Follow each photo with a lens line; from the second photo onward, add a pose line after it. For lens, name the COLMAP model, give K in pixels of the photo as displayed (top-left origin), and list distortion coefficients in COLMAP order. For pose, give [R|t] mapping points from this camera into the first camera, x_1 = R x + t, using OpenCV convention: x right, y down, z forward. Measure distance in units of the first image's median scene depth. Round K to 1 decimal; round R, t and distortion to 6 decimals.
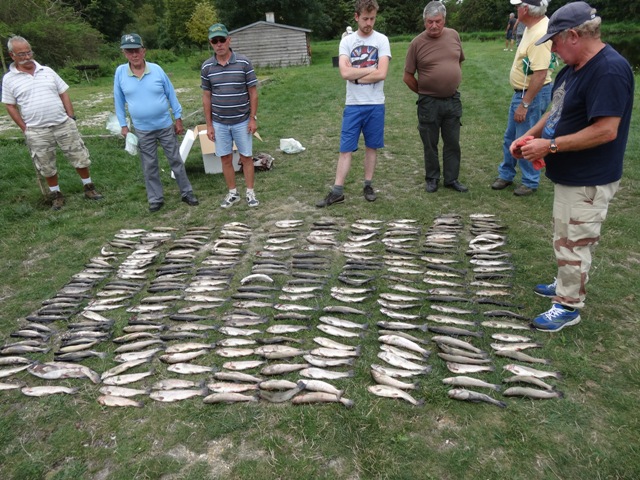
lens RADIAL K [[473.8, 0, 320.3], [0, 473.8, 240.1], [0, 0, 1]] dist [0.001845, 0.001449]
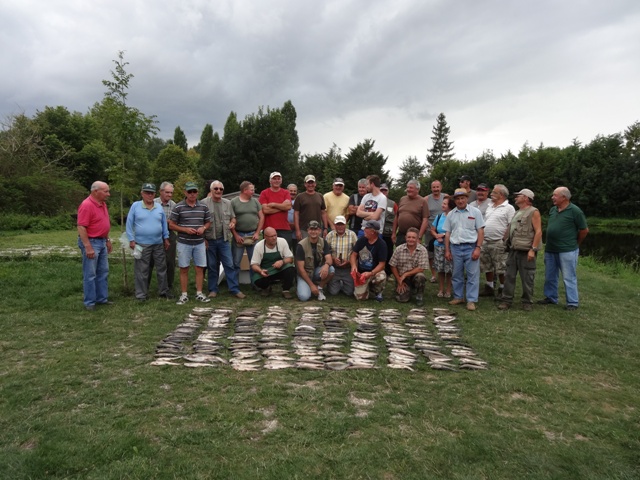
lens RADIAL K [[473.8, 0, 321.2], [0, 473.8, 241.8], [0, 0, 1]] dist [0.001845, 0.001449]
pose [[0.993926, 0.066366, 0.087792, -0.208928], [-0.033202, 0.941371, -0.335736, 0.298289], [-0.104927, 0.330781, 0.937856, -0.511660]]
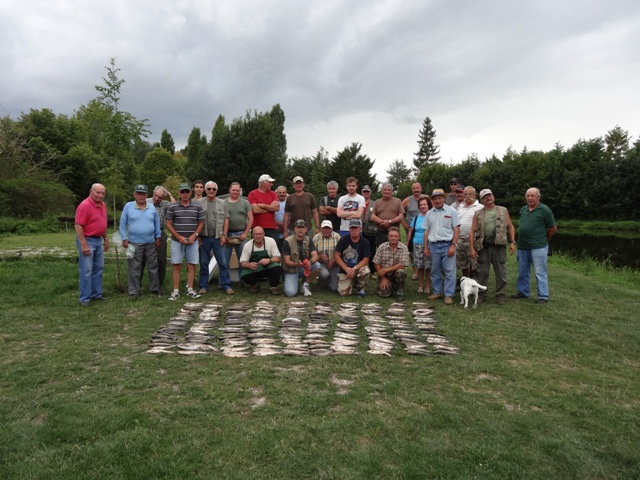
lens RADIAL K [[473.8, 0, 321.4], [0, 473.8, 240.8], [0, 0, 1]] dist [0.001845, 0.001449]
pose [[0.991515, 0.064443, 0.112892, -0.207175], [-0.021737, 0.938430, -0.344785, 0.346753], [-0.128160, 0.339405, 0.931868, -0.592378]]
